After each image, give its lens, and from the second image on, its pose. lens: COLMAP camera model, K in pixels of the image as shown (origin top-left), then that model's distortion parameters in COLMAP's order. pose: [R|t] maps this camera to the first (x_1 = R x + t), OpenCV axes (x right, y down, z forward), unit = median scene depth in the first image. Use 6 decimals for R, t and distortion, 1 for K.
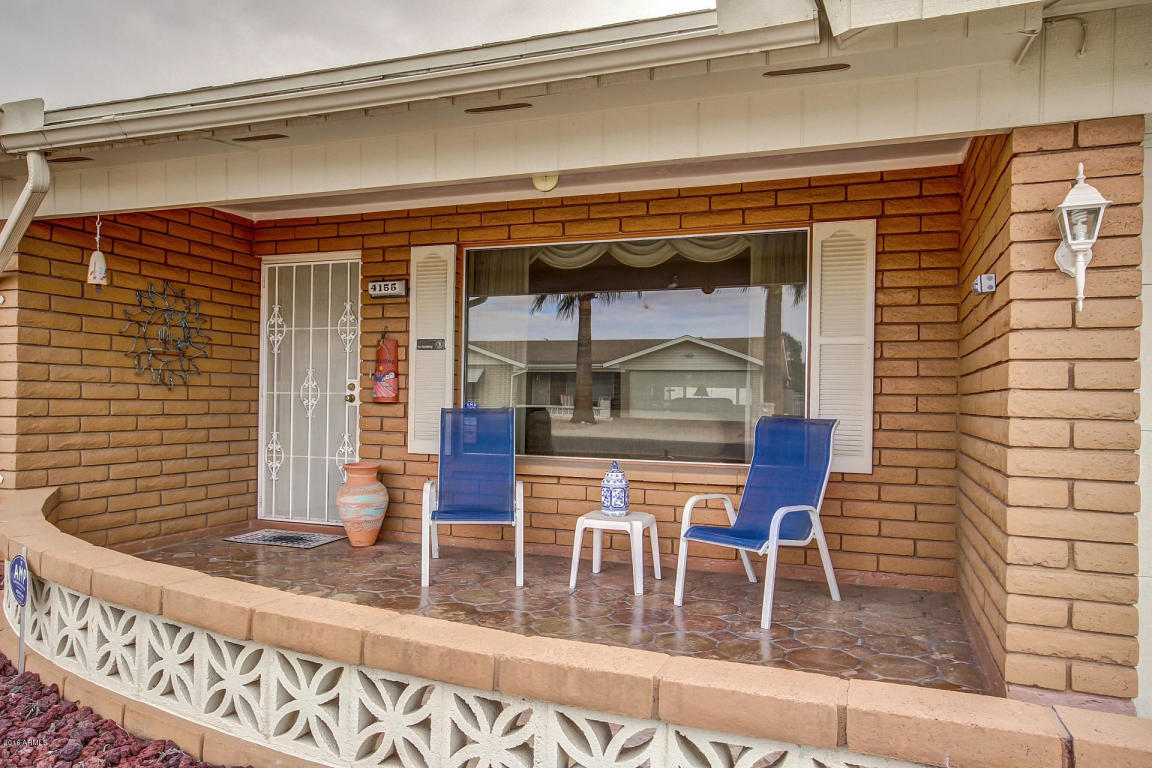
lens RADIAL K [[807.1, 0, 576.0], [0, 807.1, 388.8], [0, 0, 1]] dist [0.008962, 0.003262]
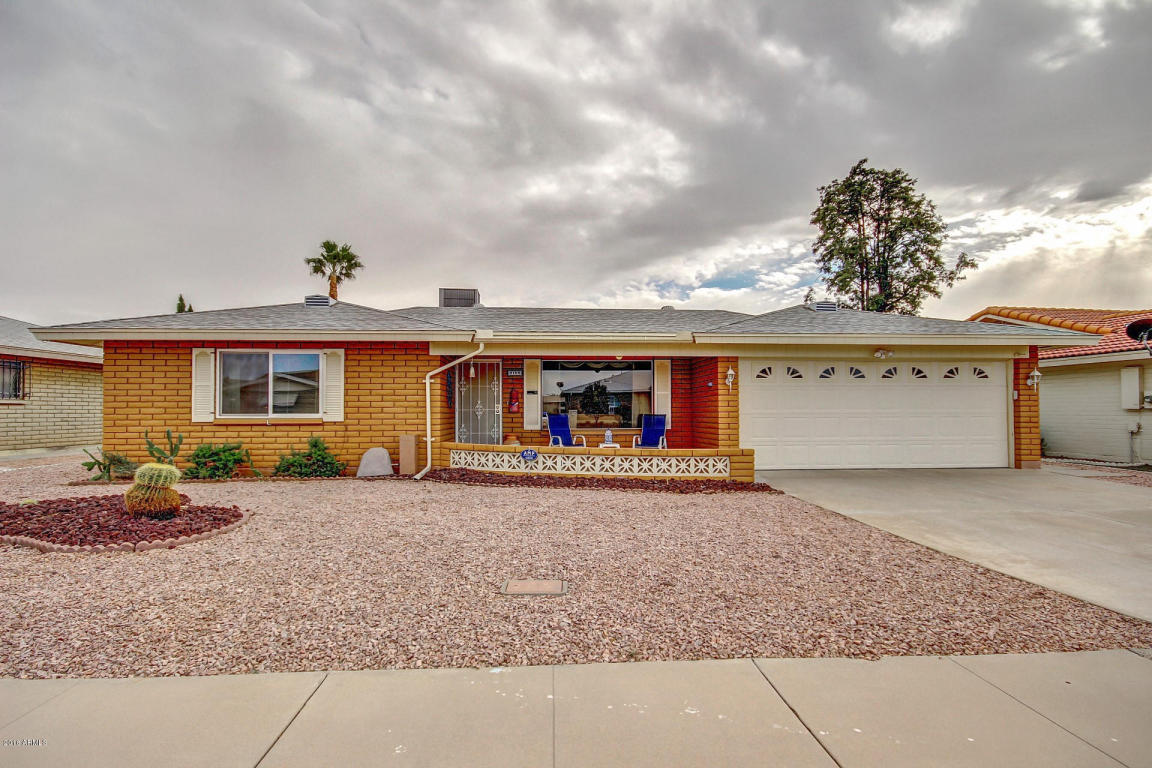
lens RADIAL K [[574.5, 0, 570.9], [0, 574.5, 385.1], [0, 0, 1]] dist [-0.004408, -0.000720]
pose [[0.910573, 0.001712, 0.413345, -0.921751], [0.010835, 0.999549, -0.028009, -0.021966], [-0.413206, 0.029982, 0.910144, -0.979303]]
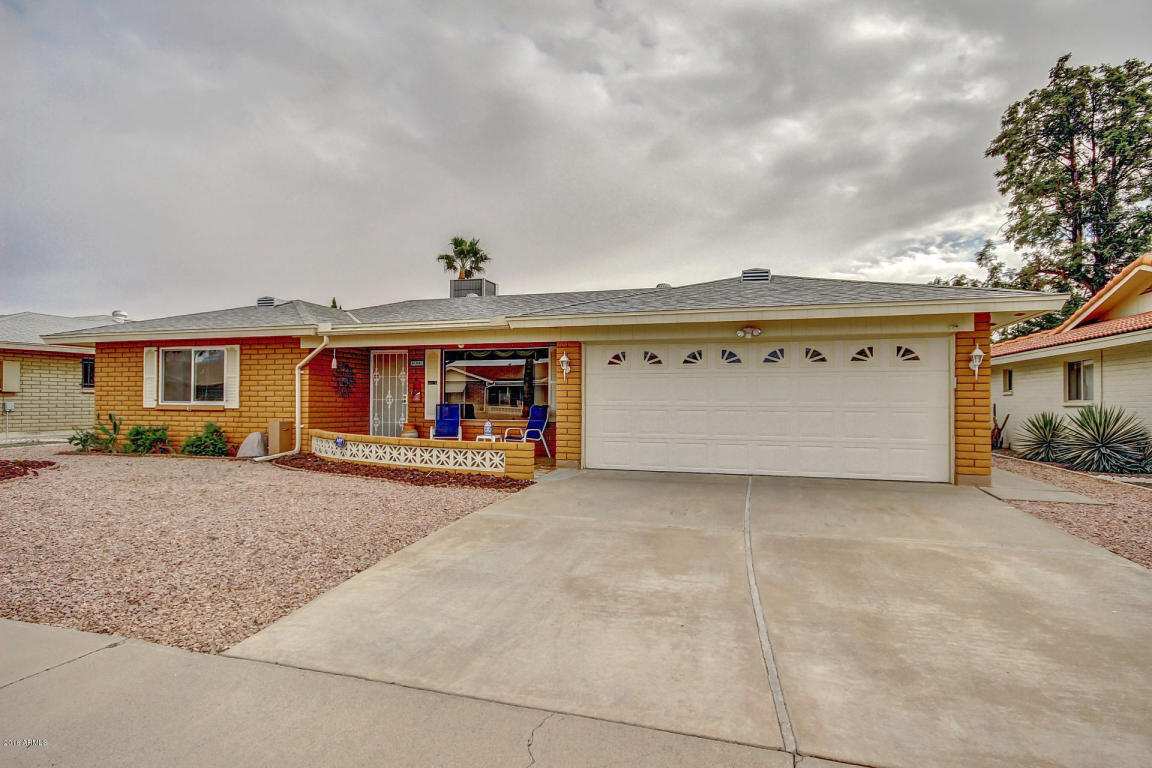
lens RADIAL K [[638.5, 0, 573.6], [0, 638.5, 393.0], [0, 0, 1]] dist [0.000868, -0.004283]
pose [[0.999250, -0.008004, 0.037875, 0.246819], [0.008166, 0.999958, -0.004123, -0.003351], [-0.037840, 0.004429, 0.999274, -1.351929]]
